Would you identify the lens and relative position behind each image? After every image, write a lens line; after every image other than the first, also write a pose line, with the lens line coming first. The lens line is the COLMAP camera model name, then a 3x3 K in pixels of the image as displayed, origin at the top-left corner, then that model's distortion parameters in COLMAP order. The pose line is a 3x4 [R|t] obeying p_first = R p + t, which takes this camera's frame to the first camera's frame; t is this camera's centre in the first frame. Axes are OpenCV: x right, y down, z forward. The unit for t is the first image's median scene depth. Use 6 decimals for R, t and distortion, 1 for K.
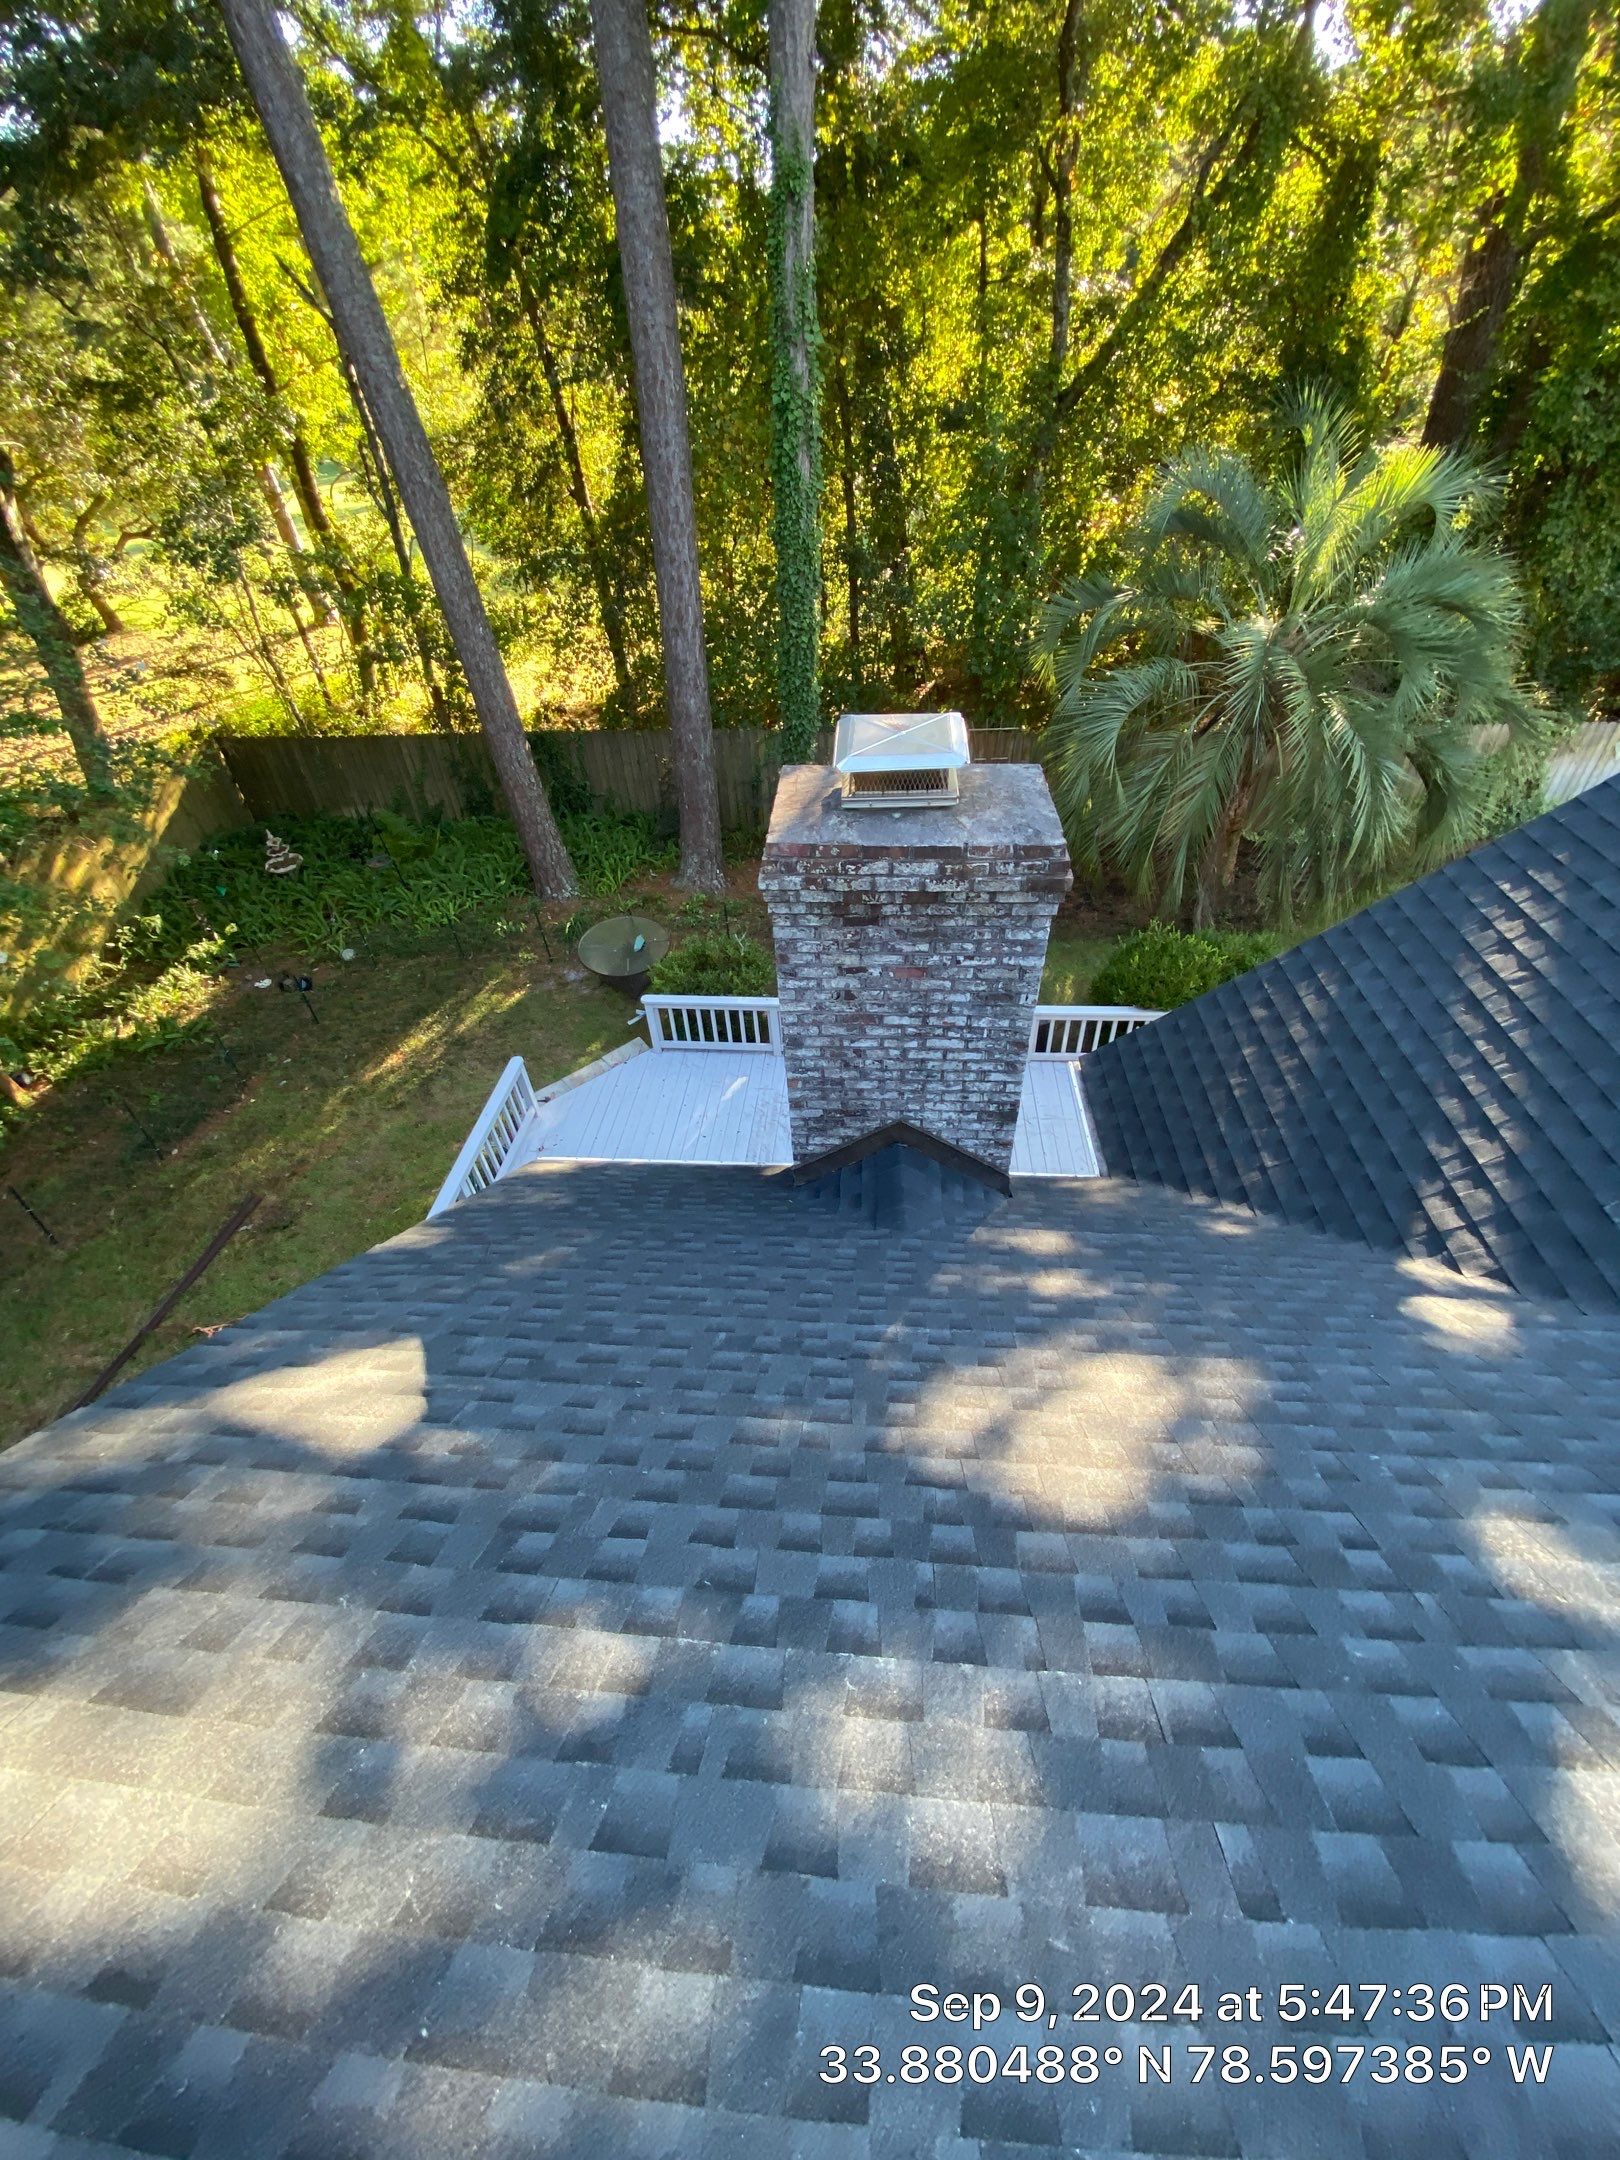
lens RADIAL K [[885.2, 0, 799.6], [0, 885.2, 1079.6], [0, 0, 1]] dist [0.012535, -0.016480]
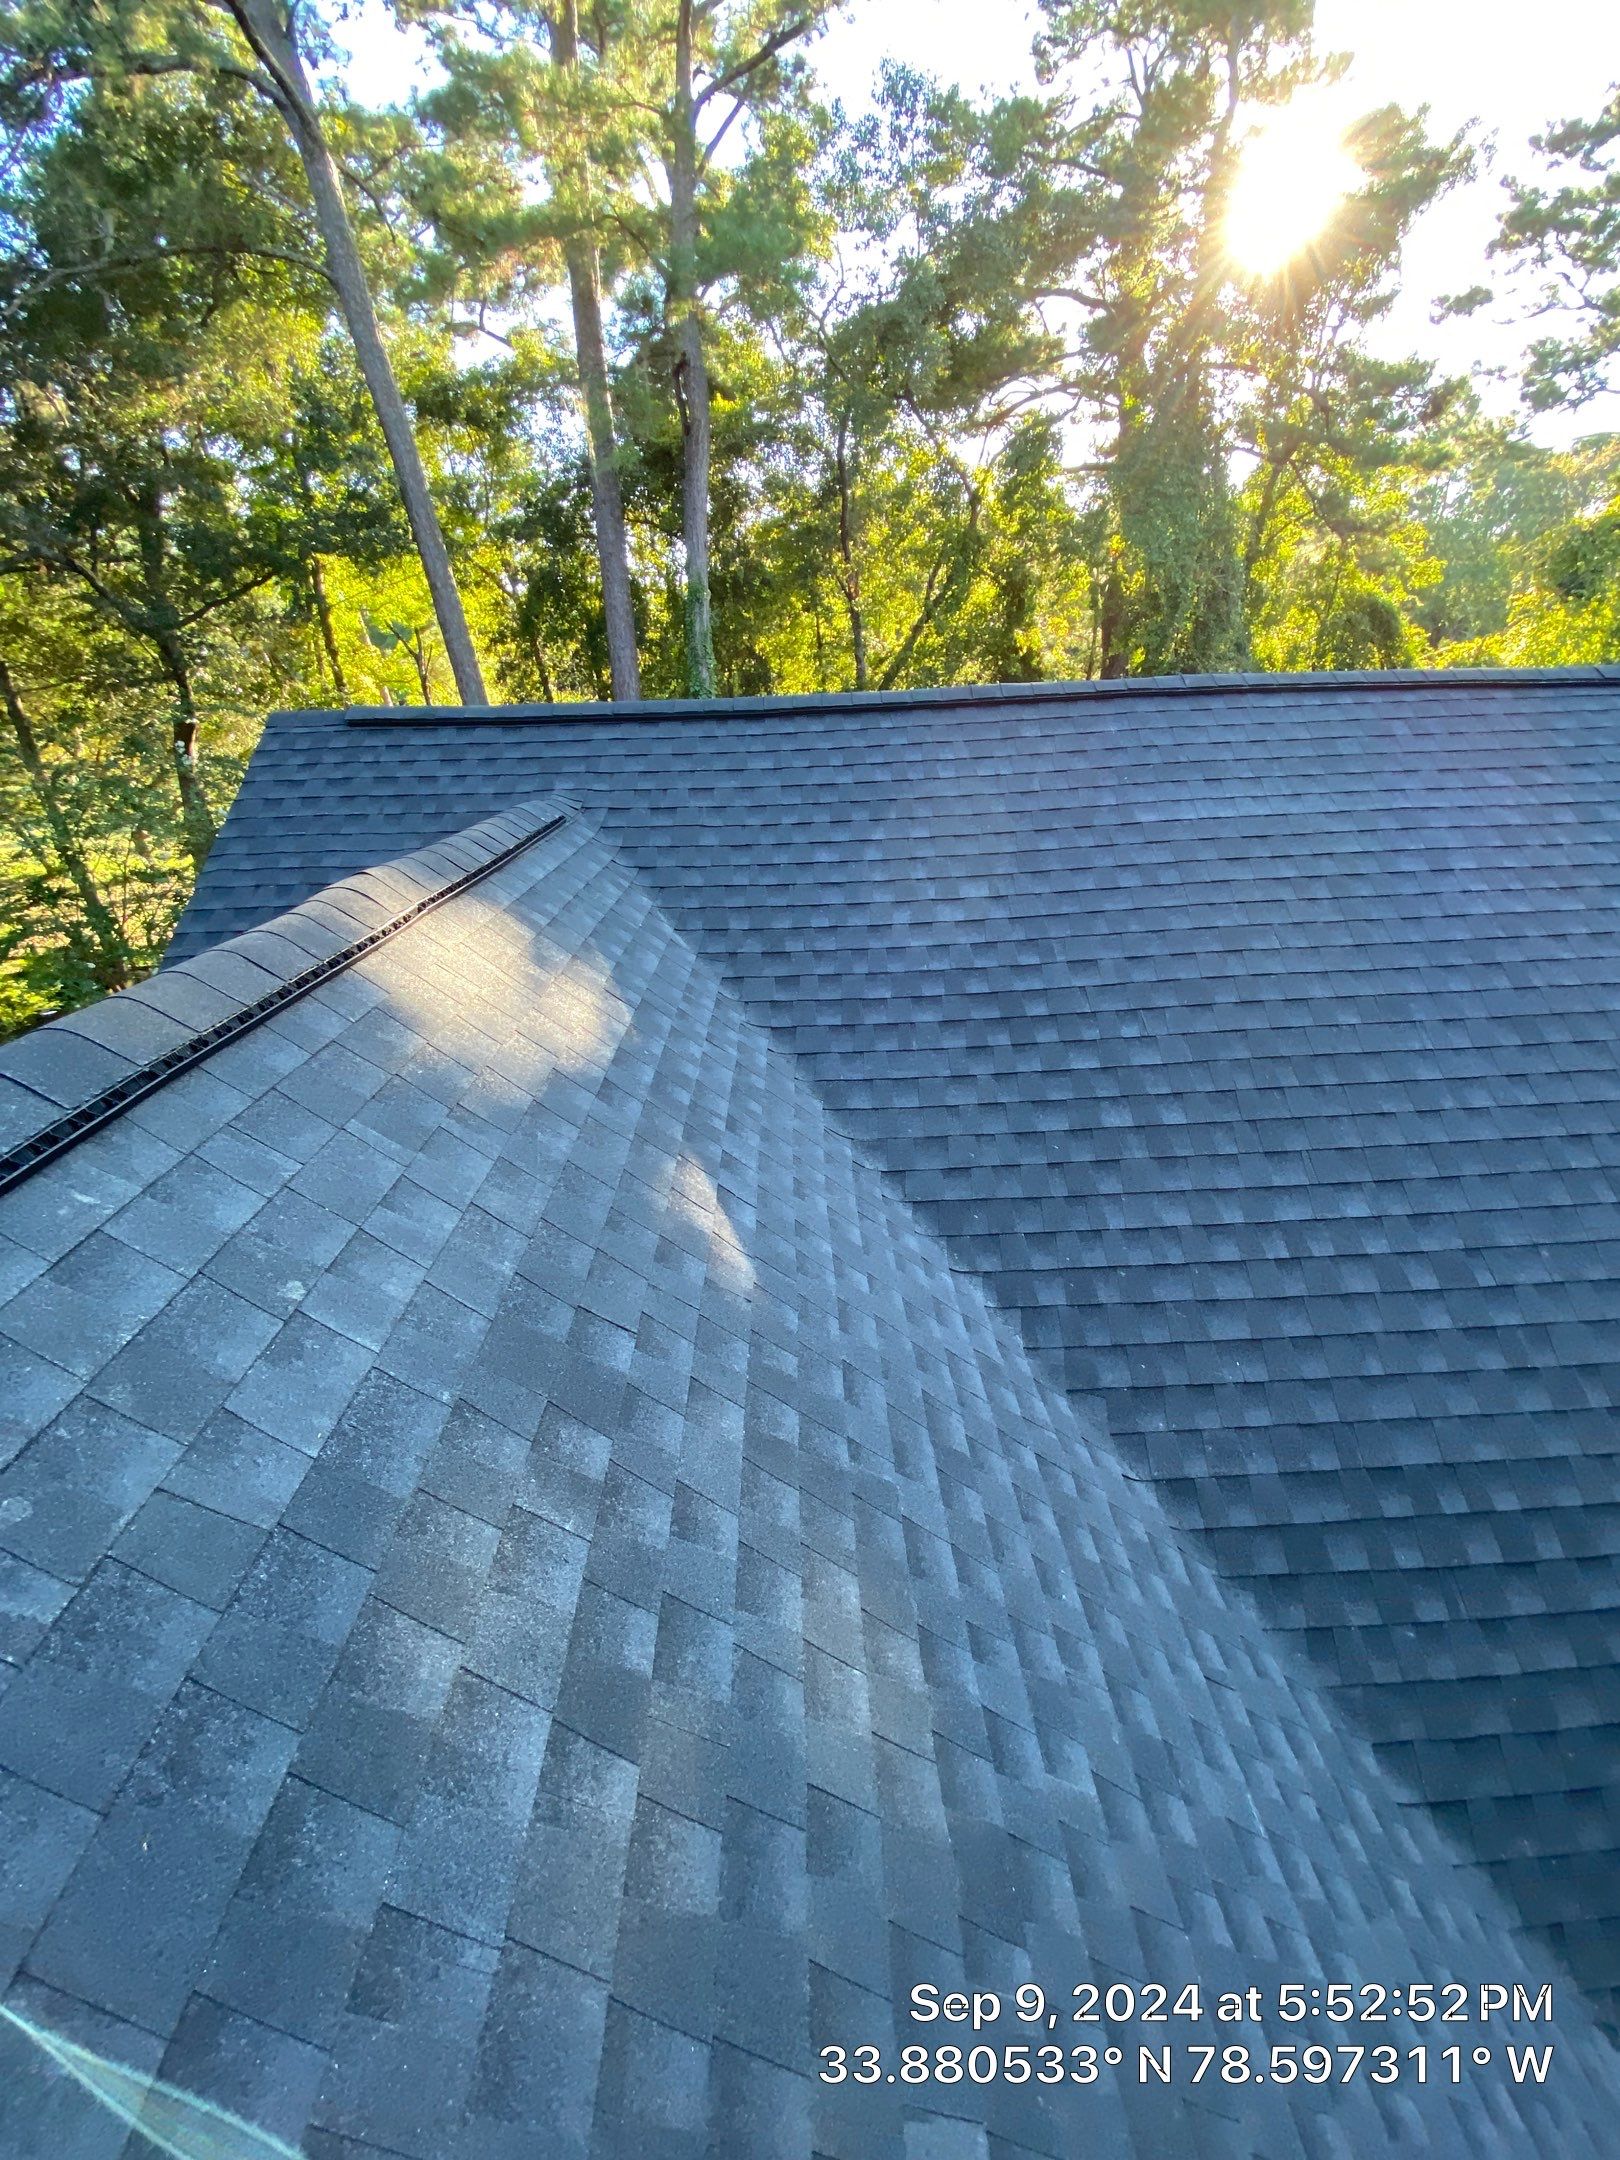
lens RADIAL K [[842.7, 0, 803.5], [0, 842.7, 1078.6], [0, 0, 1]] dist [0.002440, -0.012652]
pose [[0.994585, -0.044390, 0.093966, 0.002849], [0.068506, 0.959965, -0.271615, 0.331043], [-0.078147, 0.276581, 0.957808, -0.304694]]
